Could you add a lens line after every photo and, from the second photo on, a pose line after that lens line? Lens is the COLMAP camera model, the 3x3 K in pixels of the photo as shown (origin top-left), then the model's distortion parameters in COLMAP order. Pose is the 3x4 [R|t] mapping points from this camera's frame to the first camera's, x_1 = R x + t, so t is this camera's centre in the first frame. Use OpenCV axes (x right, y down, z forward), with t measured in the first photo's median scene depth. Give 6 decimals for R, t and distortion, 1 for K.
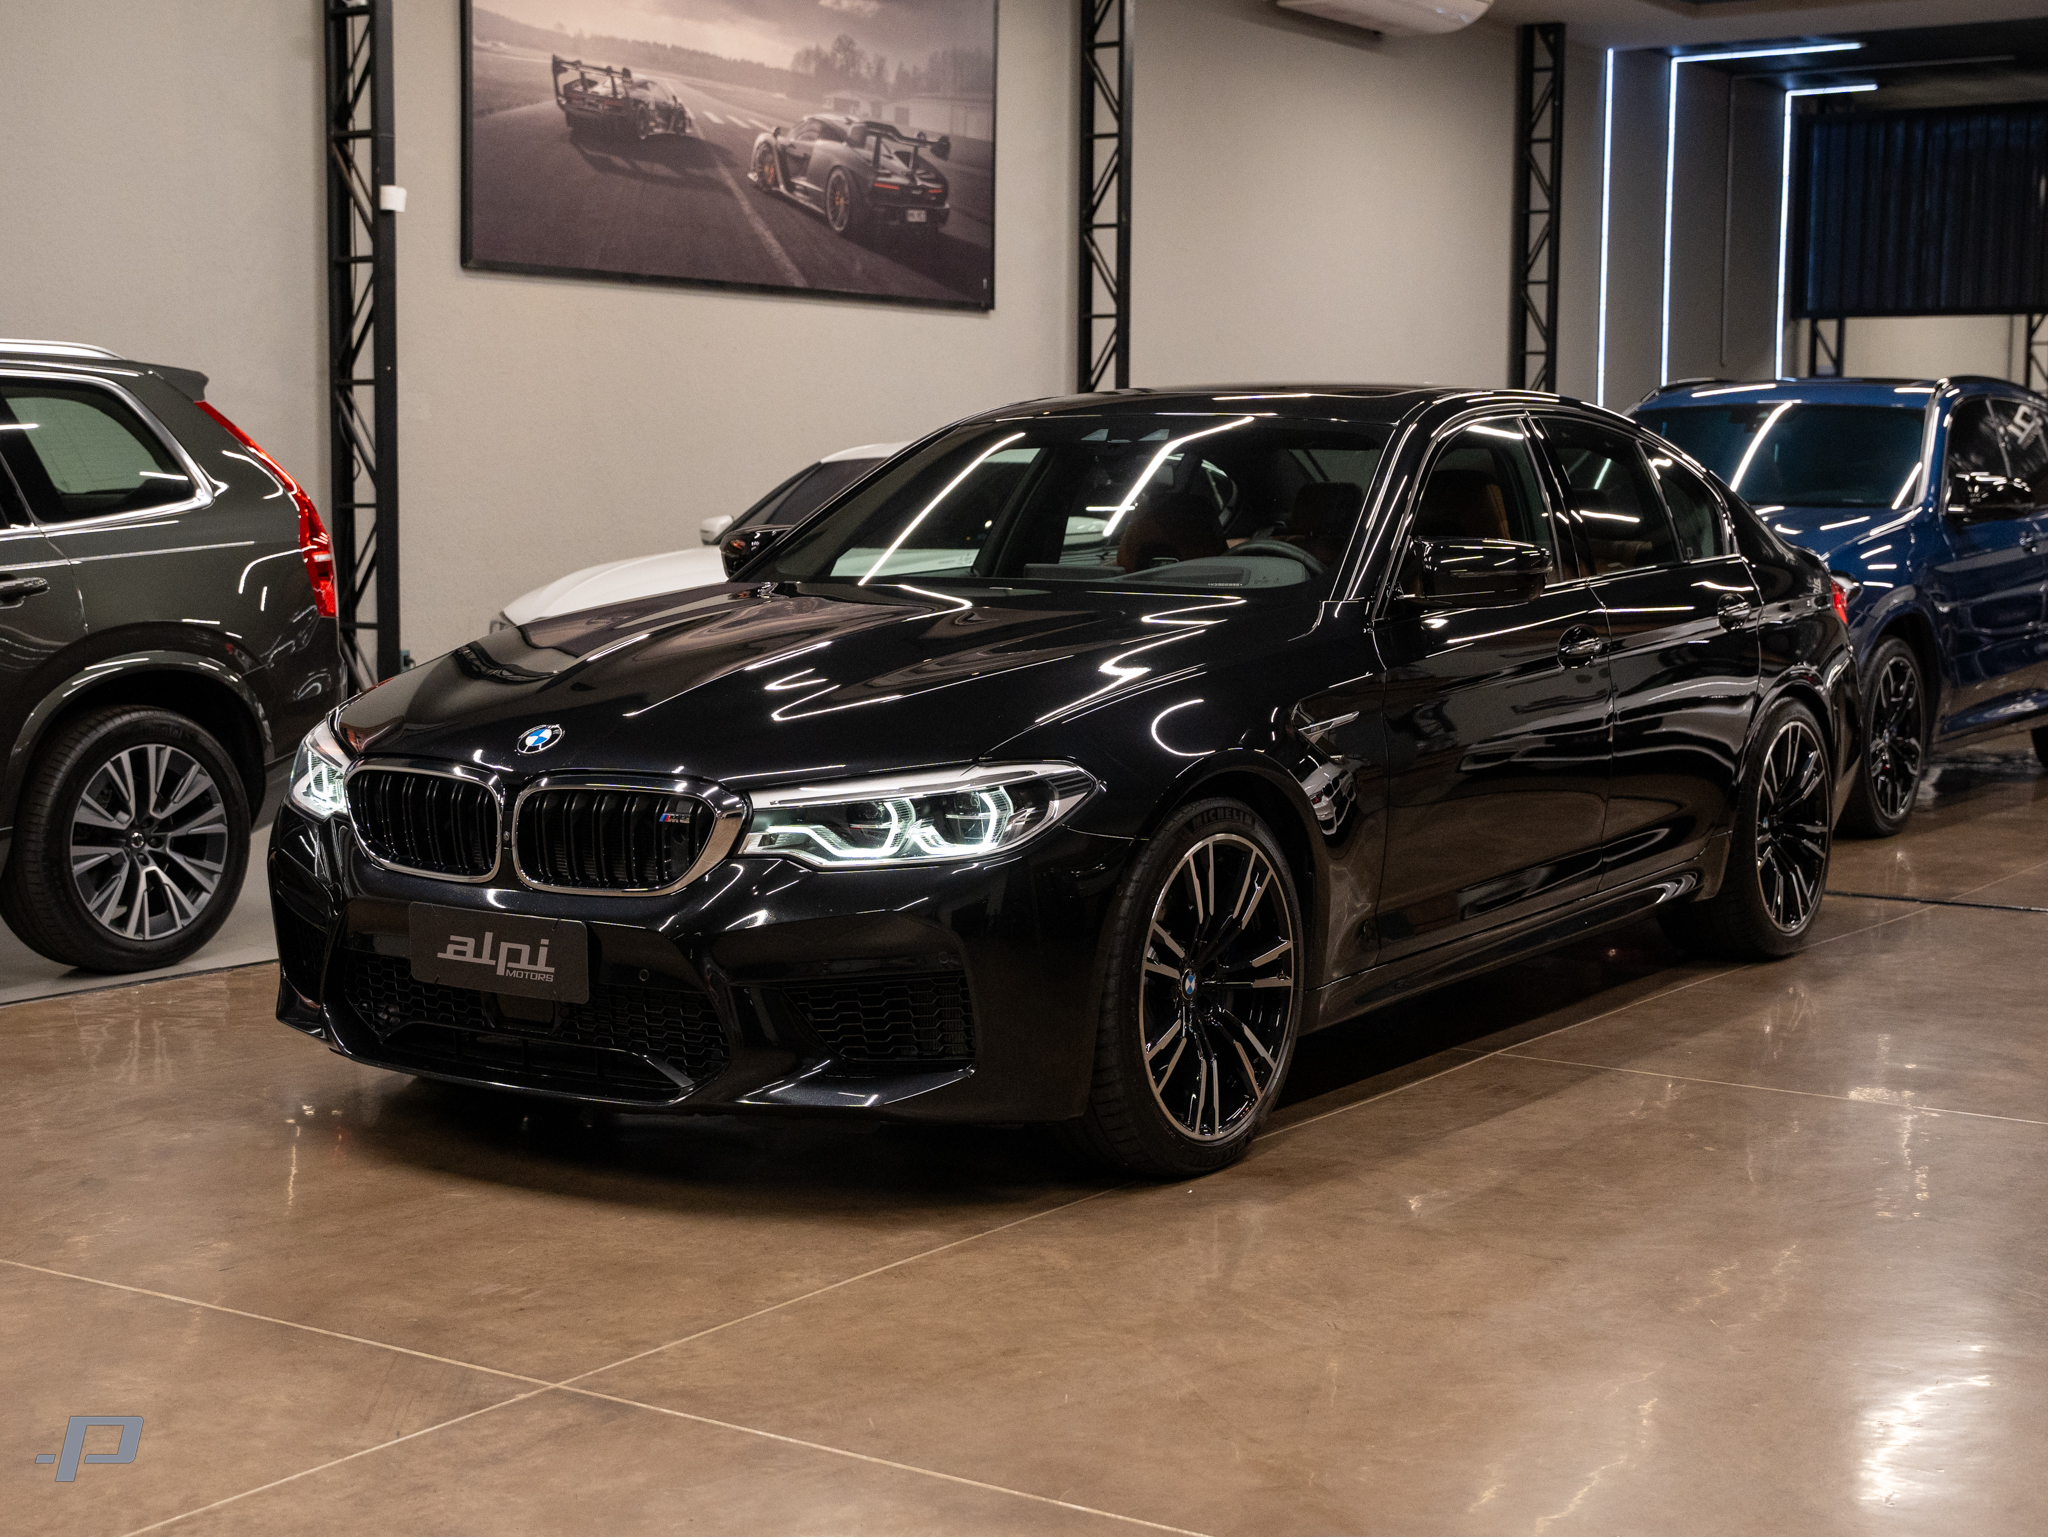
lens RADIAL K [[3029.8, 0, 1024.0], [0, 3029.8, 768.5], [0, 0, 1]] dist [-0.006297, 0.055893]
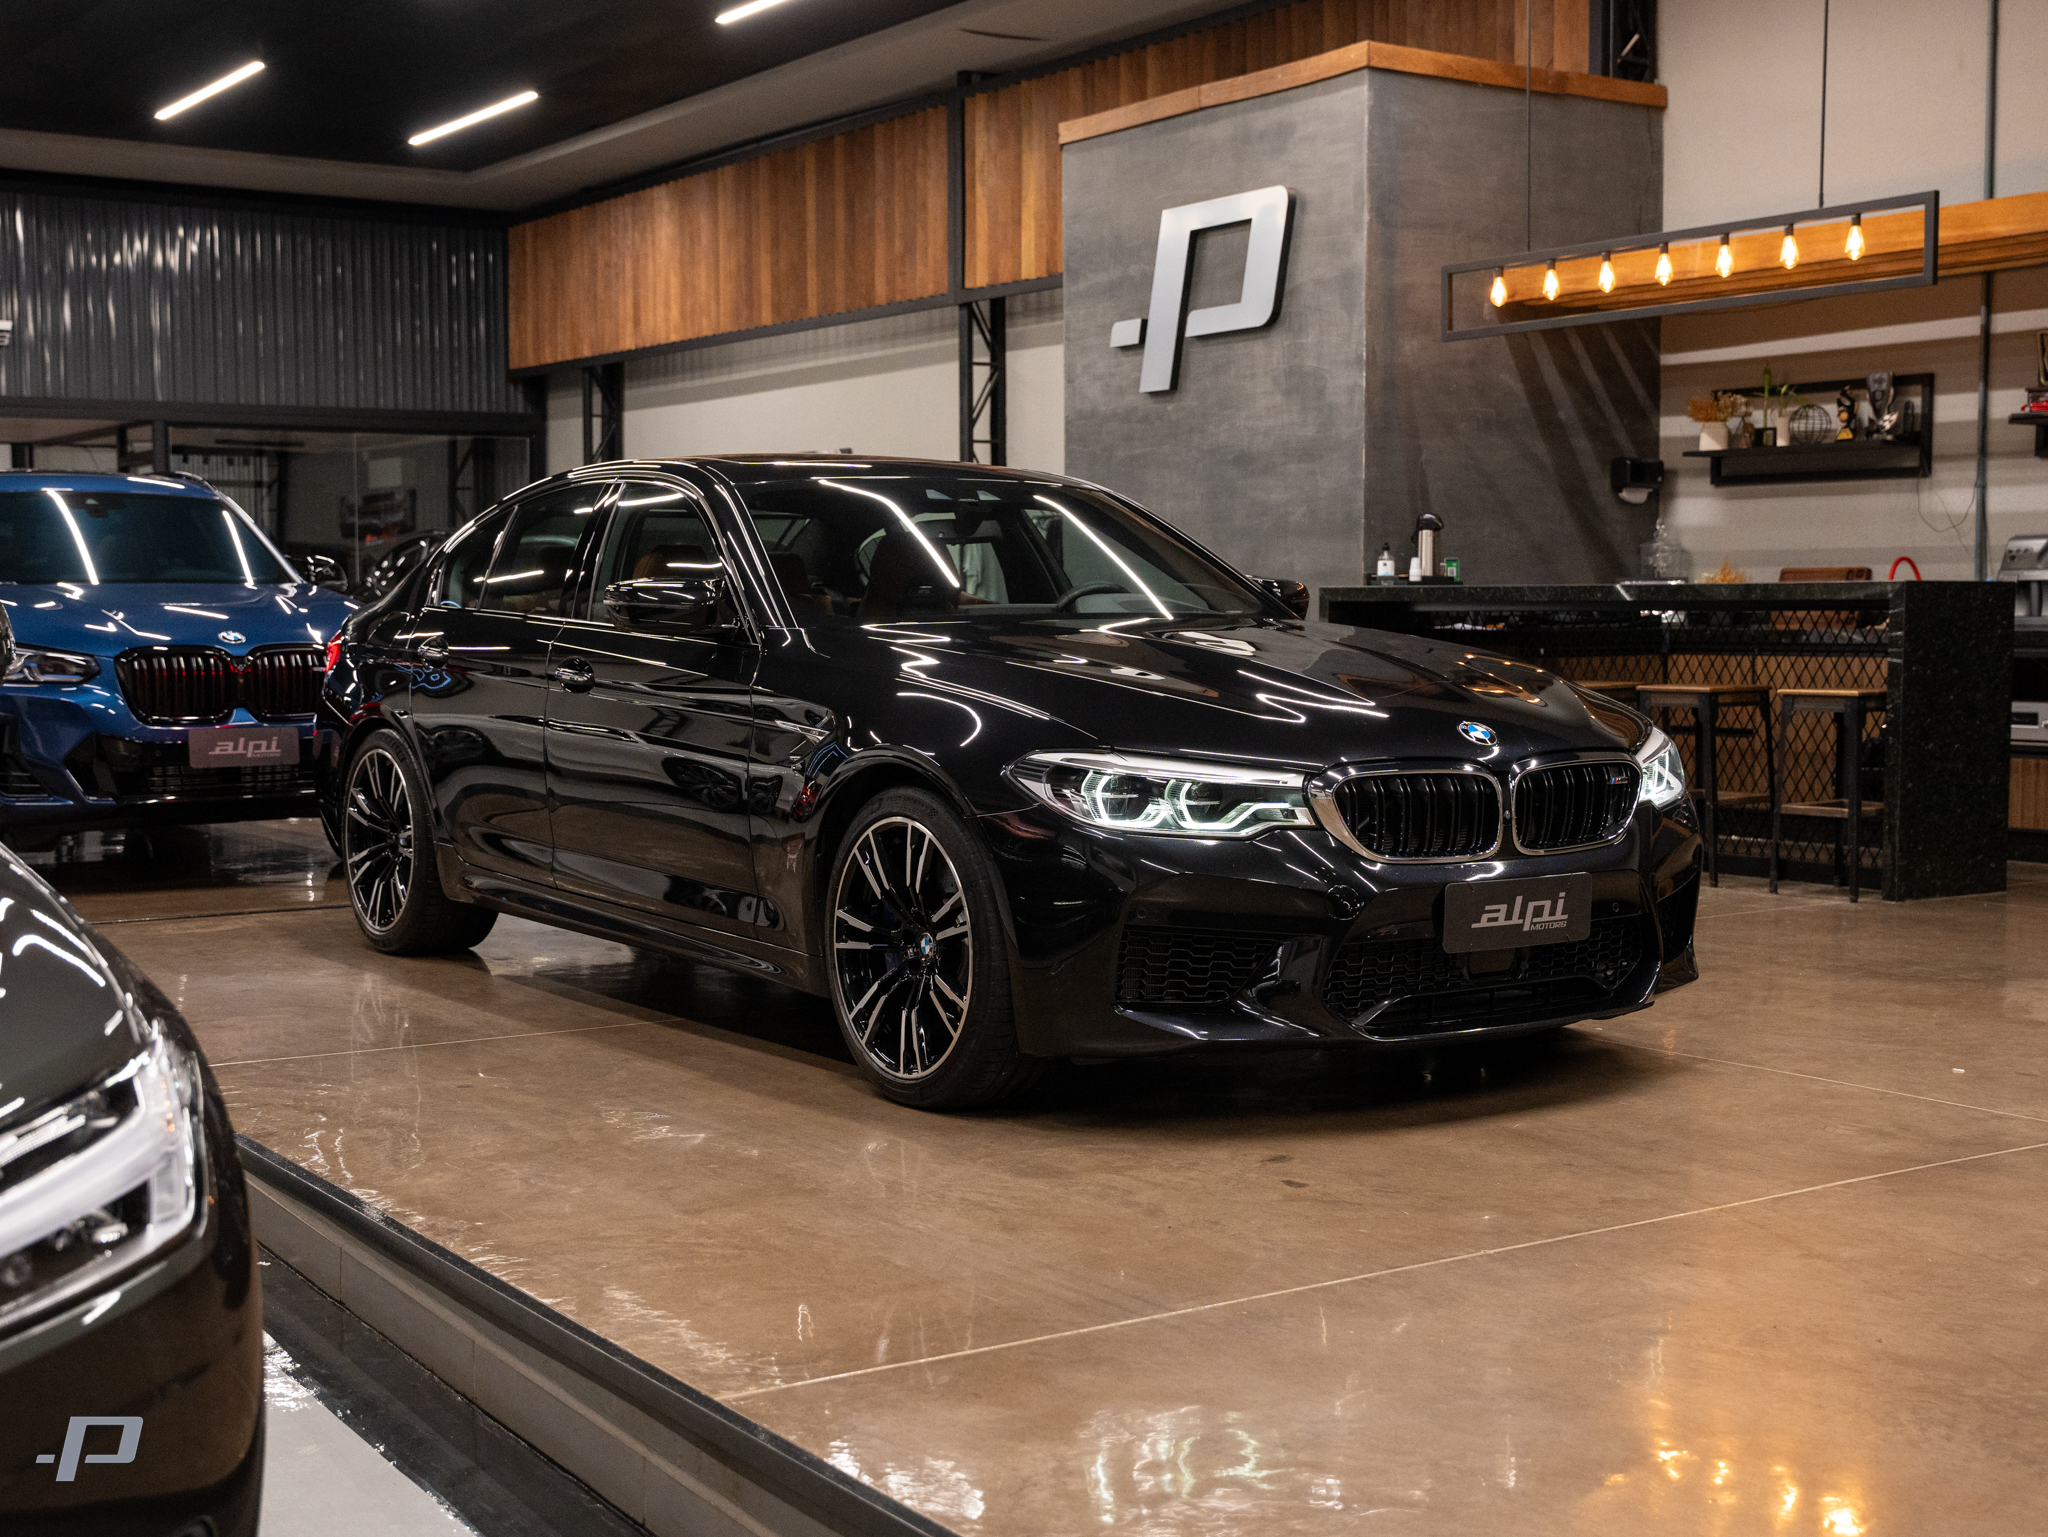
lens RADIAL K [[2673.9, 0, 1024.0], [0, 2673.9, 768.5], [0, 0, 1]] dist [-0.003069, 0.056132]
pose [[0.376778, -0.067004, 0.923877, -1.246629], [0.097061, 0.994746, 0.032561, -0.049454], [-0.921205, 0.077404, 0.381301, 0.803047]]
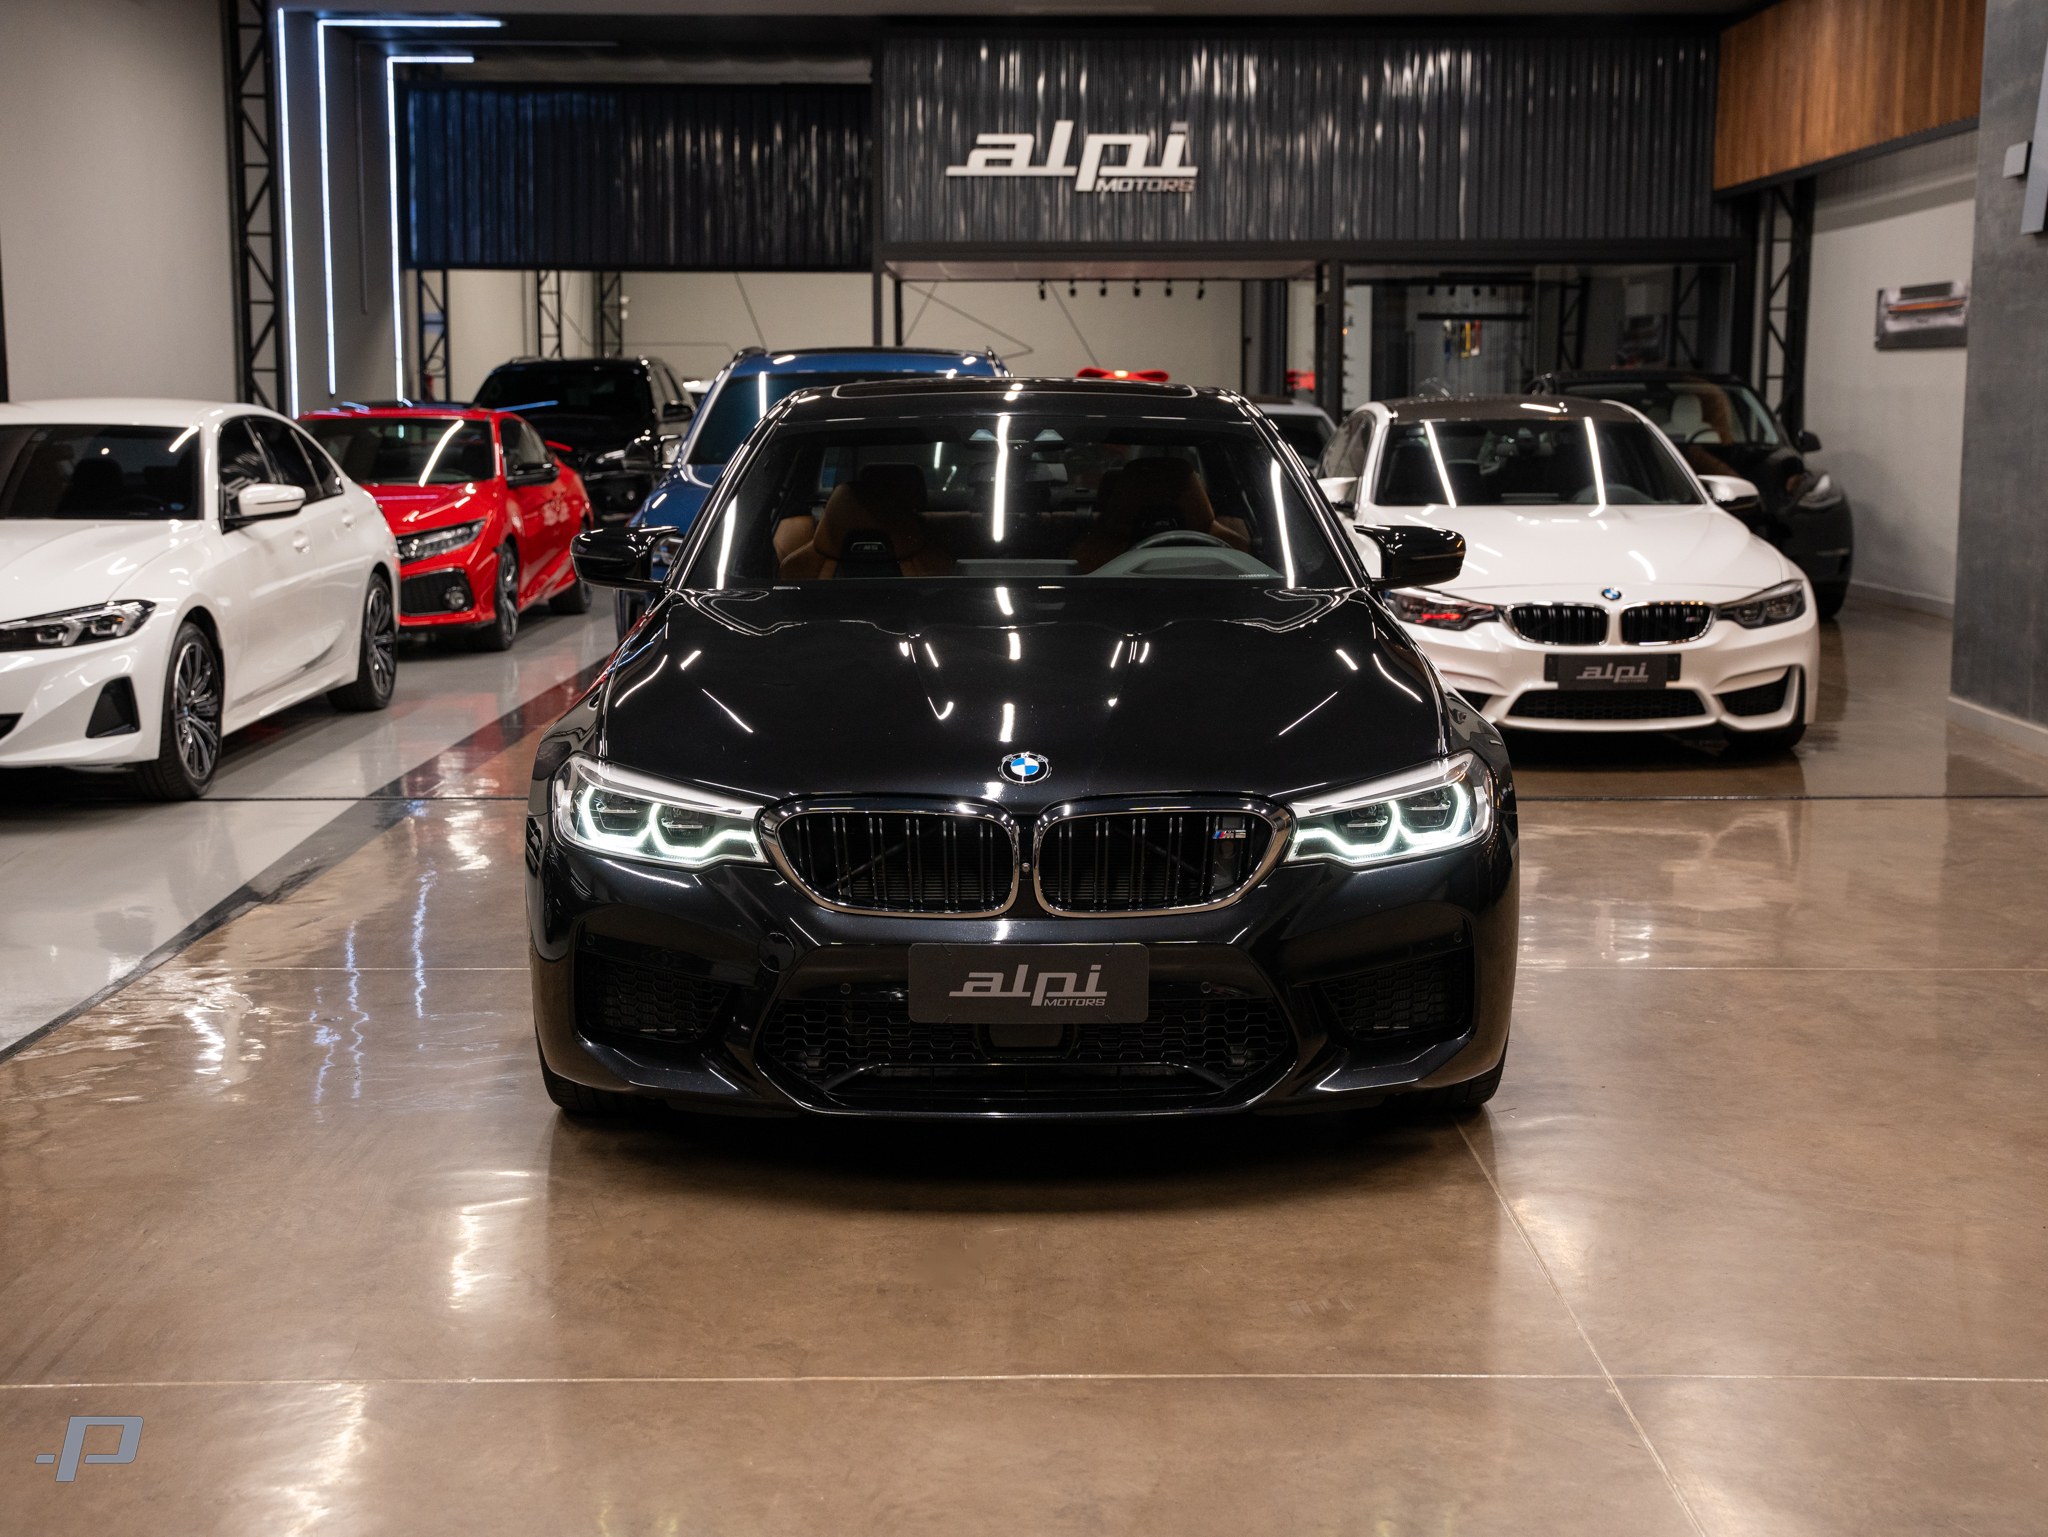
lens RADIAL K [[2753.9, 0, 1024.0], [0, 2753.9, 768.5], [0, 0, 1]] dist [0.033823, 0.126340]
pose [[0.827954, -0.080766, 0.554949, -0.699549], [0.059618, 0.996644, 0.056102, -0.063882], [-0.557618, -0.013364, 0.829990, 0.252337]]
